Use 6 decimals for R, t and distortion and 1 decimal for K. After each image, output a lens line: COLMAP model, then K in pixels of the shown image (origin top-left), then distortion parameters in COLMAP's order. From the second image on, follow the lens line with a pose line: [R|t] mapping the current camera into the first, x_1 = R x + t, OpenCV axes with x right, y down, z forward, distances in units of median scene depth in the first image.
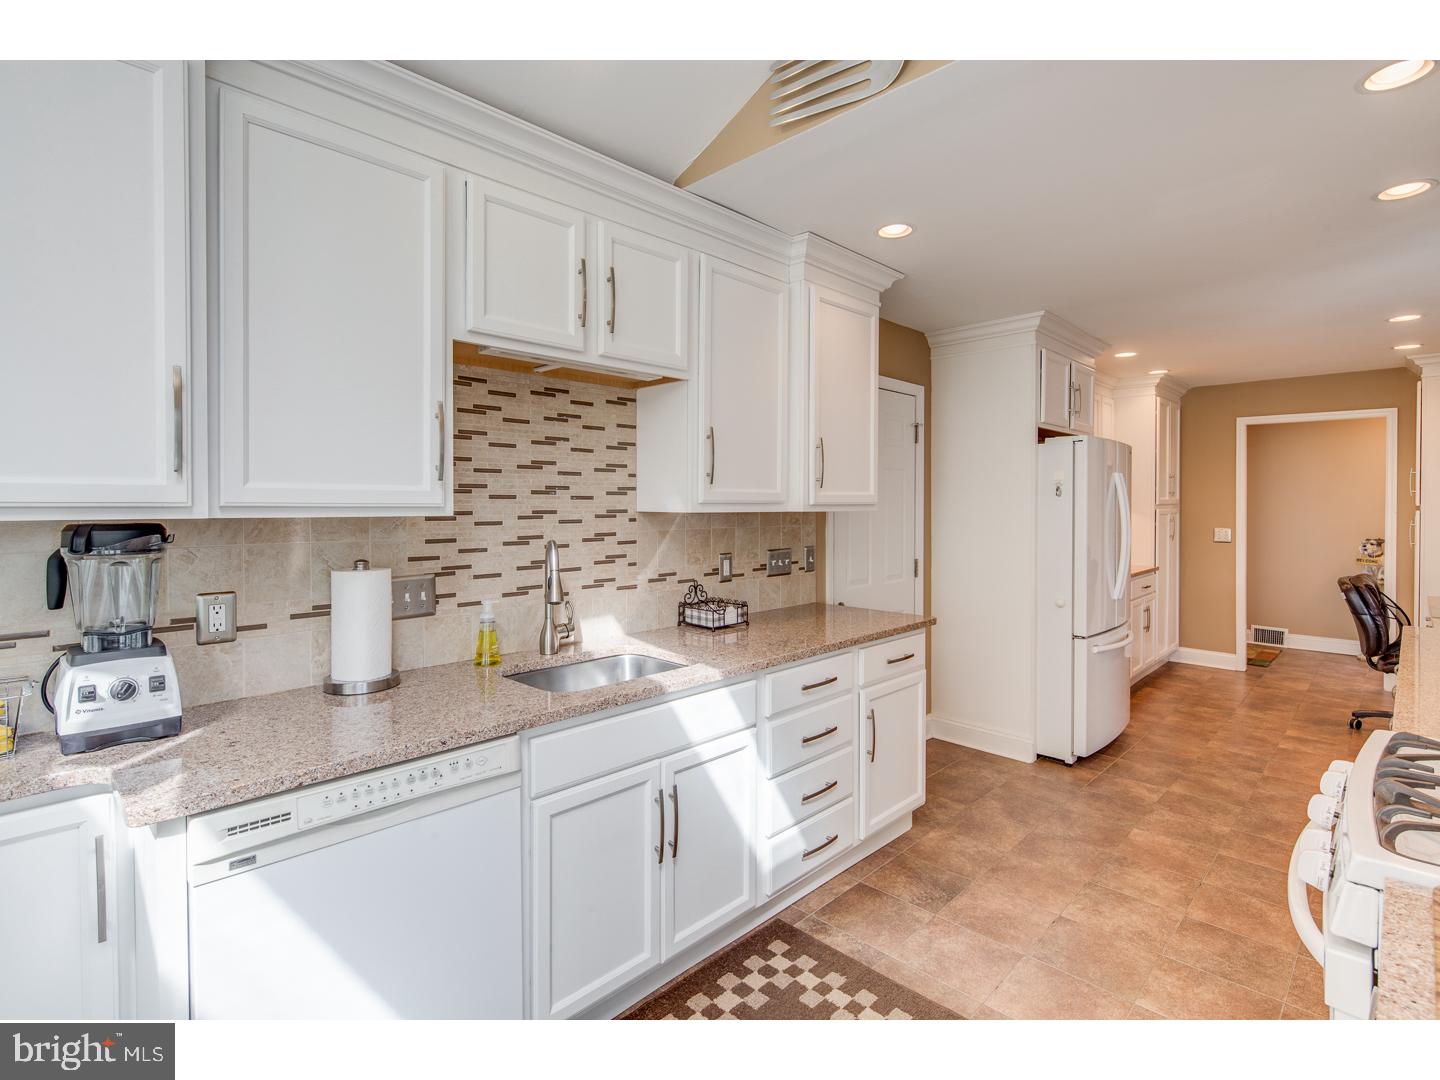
lens RADIAL K [[698.3, 0, 726.1], [0, 698.3, 519.8], [0, 0, 1]] dist [0.002343, -0.001620]
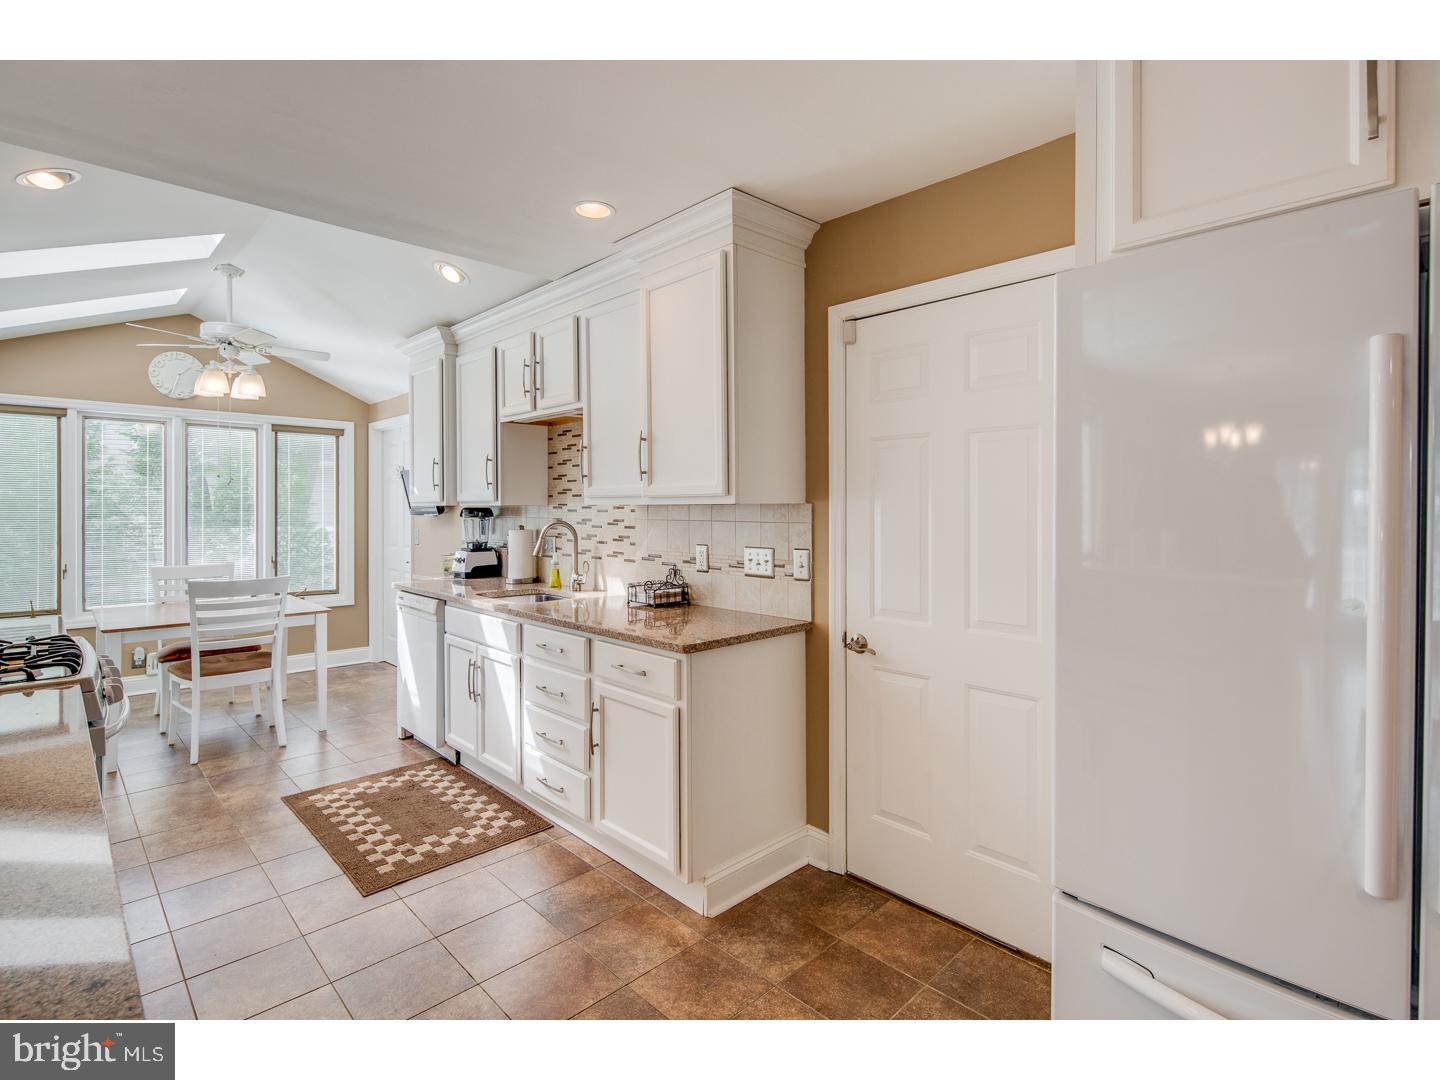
lens RADIAL K [[698.3, 0, 716.8], [0, 698.3, 514.0], [0, 0, 1]] dist [0.002343, -0.001620]
pose [[-0.024962, 0.013317, -0.999600, 1.302613], [-0.020813, 0.999688, 0.013838, -0.017368], [0.999472, 0.021150, -0.024677, 1.294235]]
